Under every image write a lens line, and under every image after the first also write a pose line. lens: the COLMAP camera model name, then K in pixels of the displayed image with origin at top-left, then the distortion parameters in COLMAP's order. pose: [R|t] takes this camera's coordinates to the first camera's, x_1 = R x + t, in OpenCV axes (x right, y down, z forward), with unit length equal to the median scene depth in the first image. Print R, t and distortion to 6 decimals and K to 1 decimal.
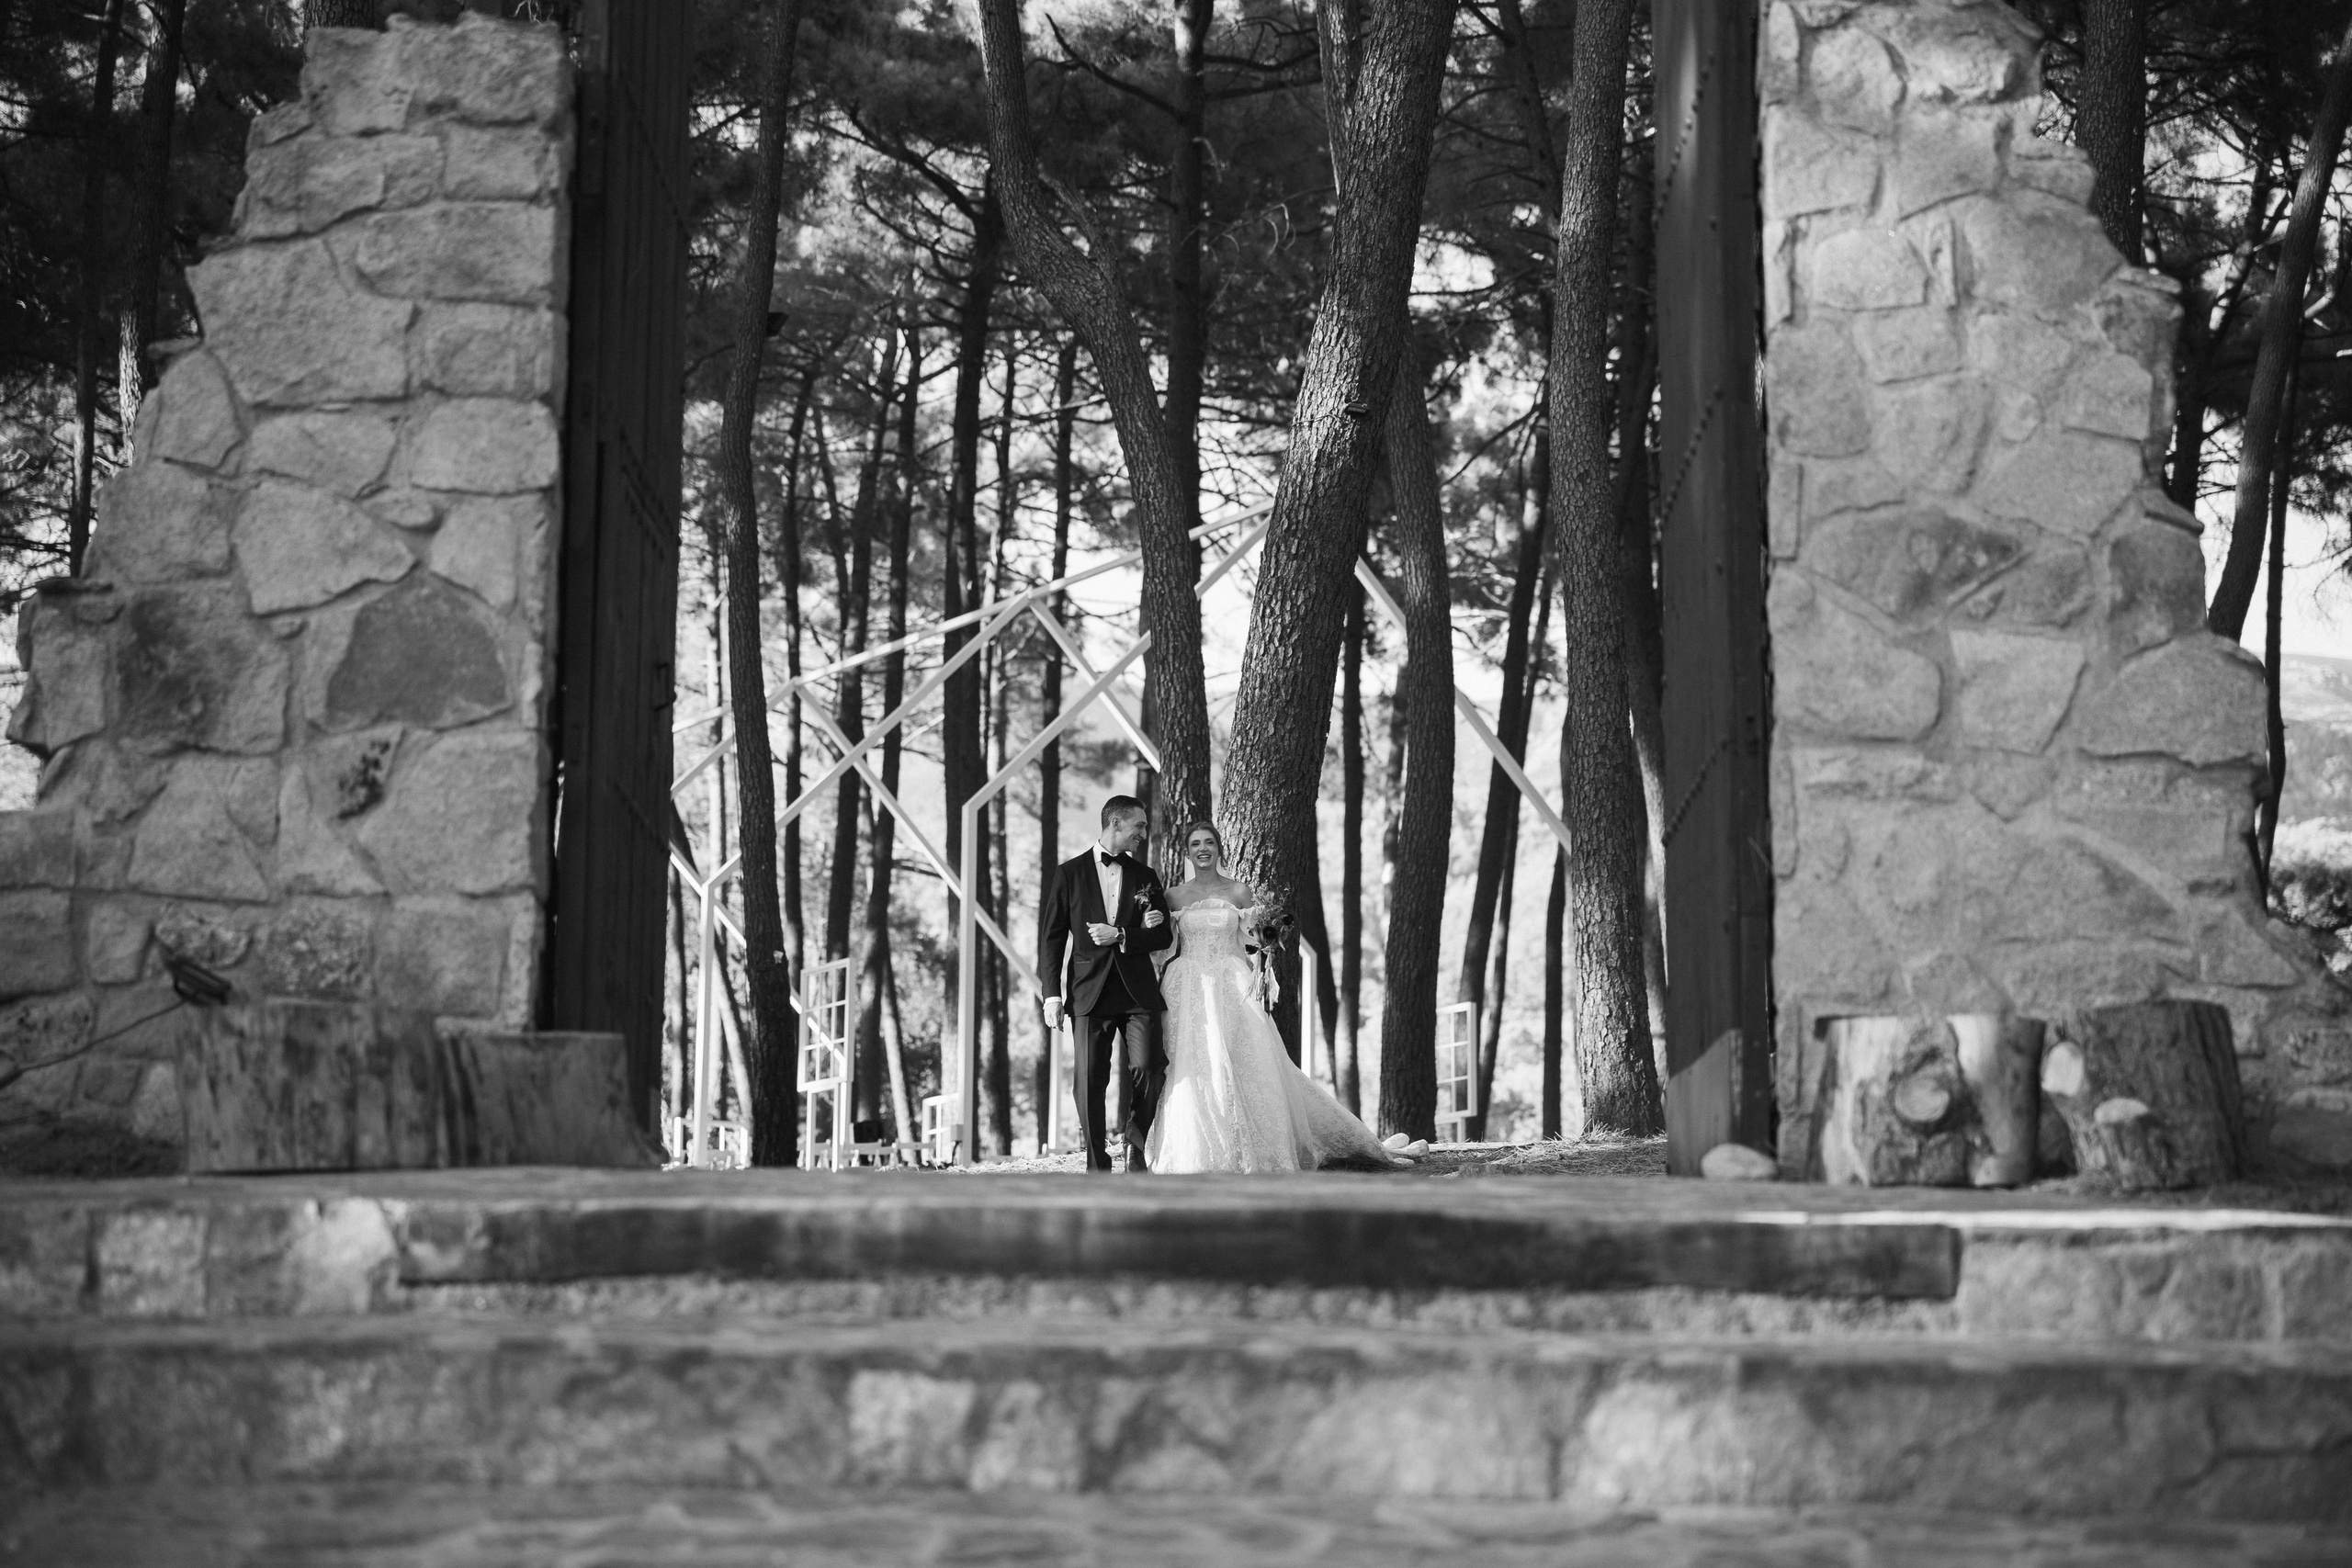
lens RADIAL K [[4501.1, 0, 1176.0], [0, 4501.1, 784.0], [0, 0, 1]] dist [0.215994, 0.323288]
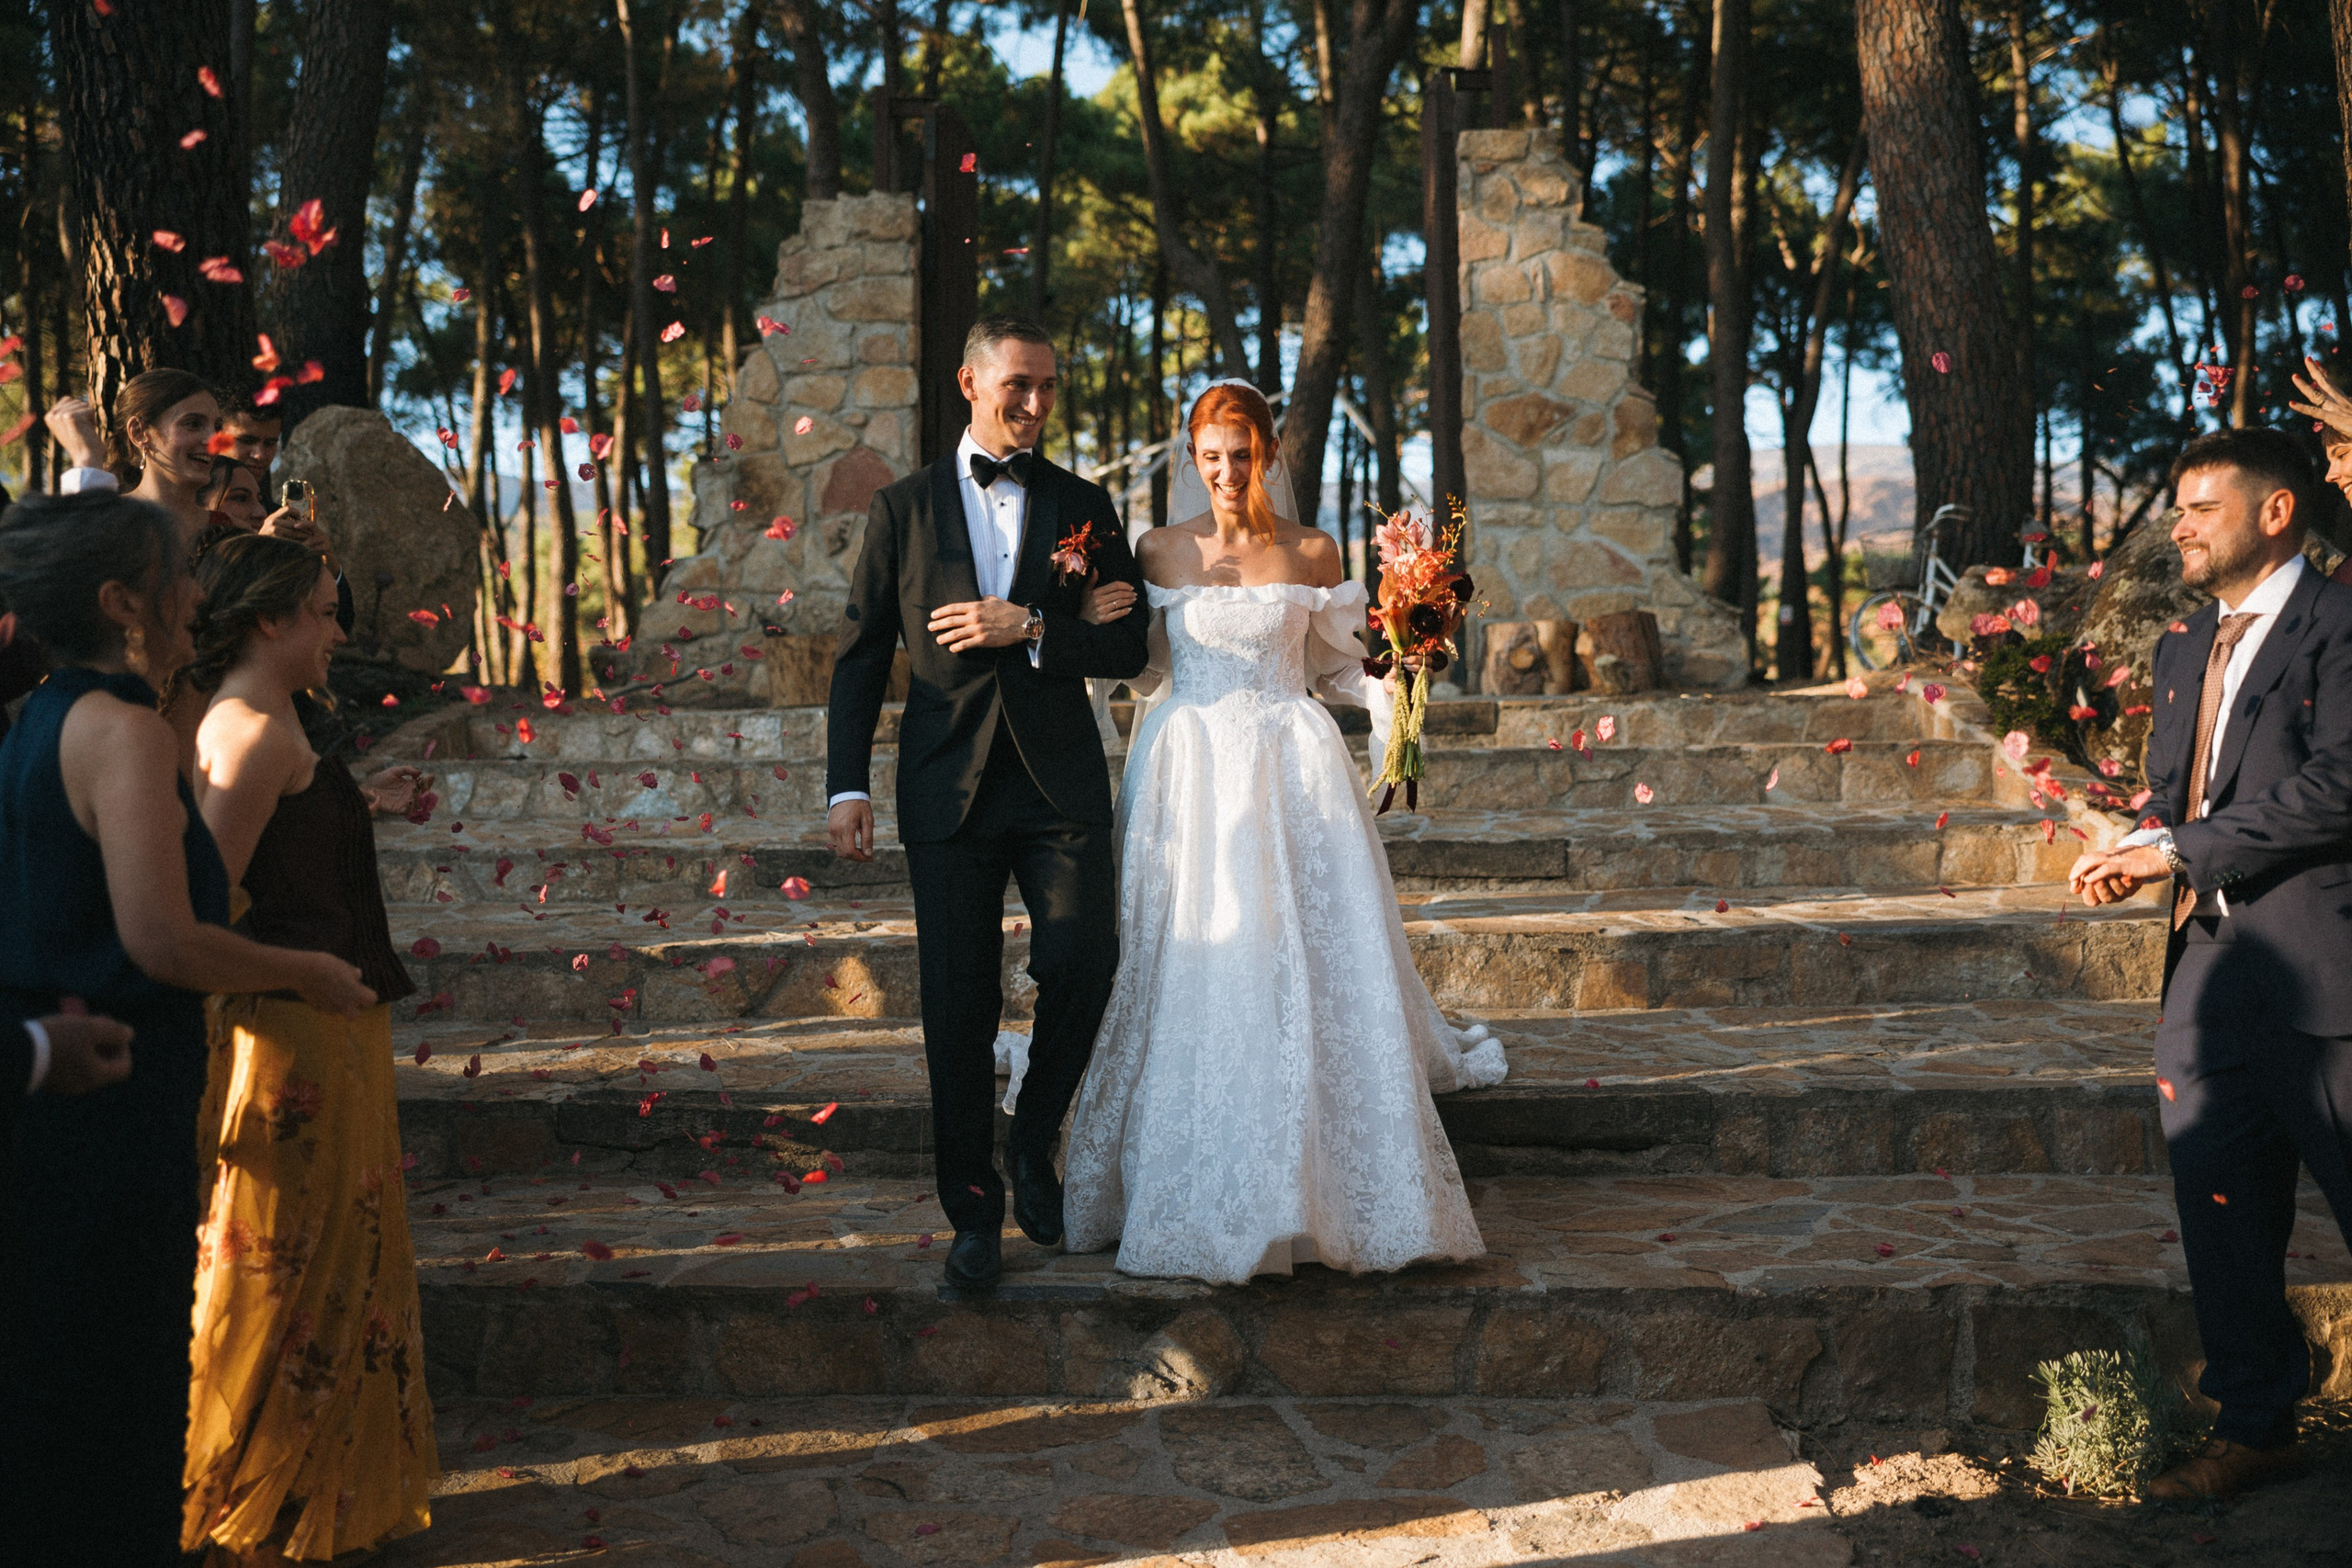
lens RADIAL K [[2433.8, 0, 1164.2], [0, 2433.8, 834.9], [0, 0, 1]] dist [-0.006531, -0.007642]
pose [[0.998126, -0.023098, -0.056669, 0.048765], [0.029874, 0.992106, 0.121793, 0.002964], [0.053409, -0.123257, 0.990937, -0.217117]]
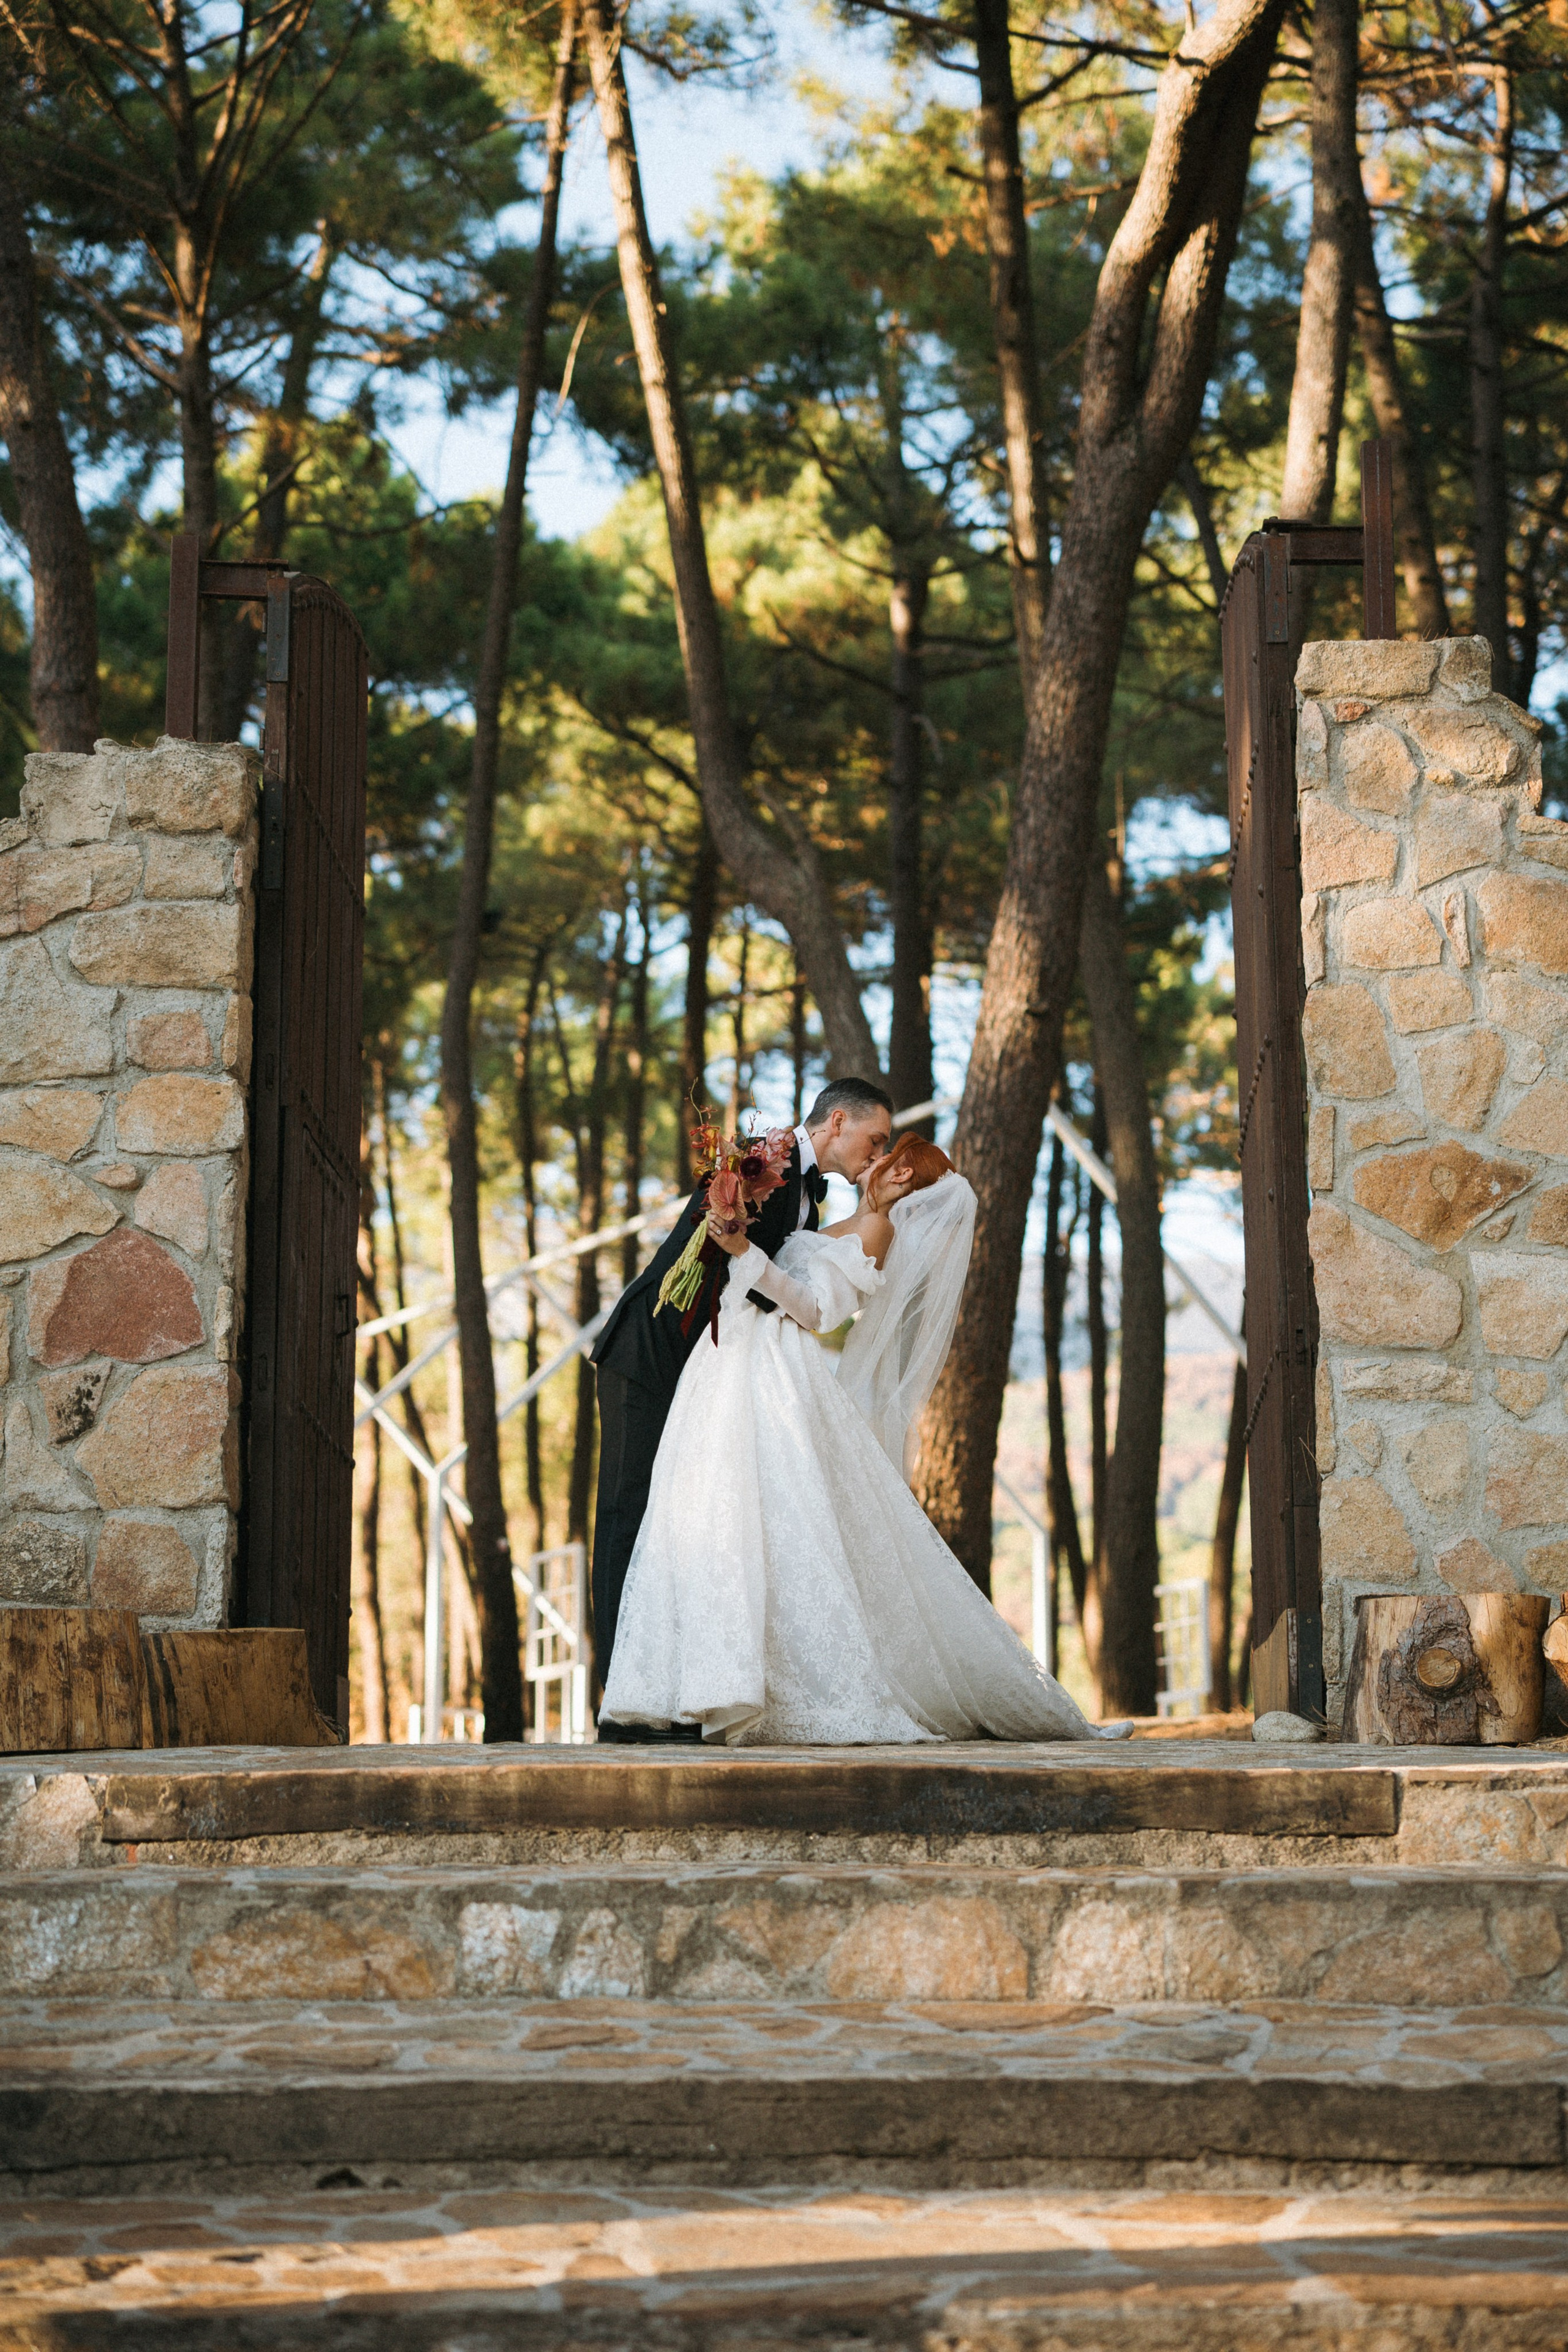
lens RADIAL K [[4723.8, 0, 784.0], [0, 4723.8, 1176.0], [0, 0, 1]] dist [0.245928, -0.284131]
pose [[0.999206, -0.019499, -0.034747, 0.041429], [0.018210, 0.999149, -0.037014, -0.011972], [0.035439, 0.036351, 0.998710, -0.191902]]
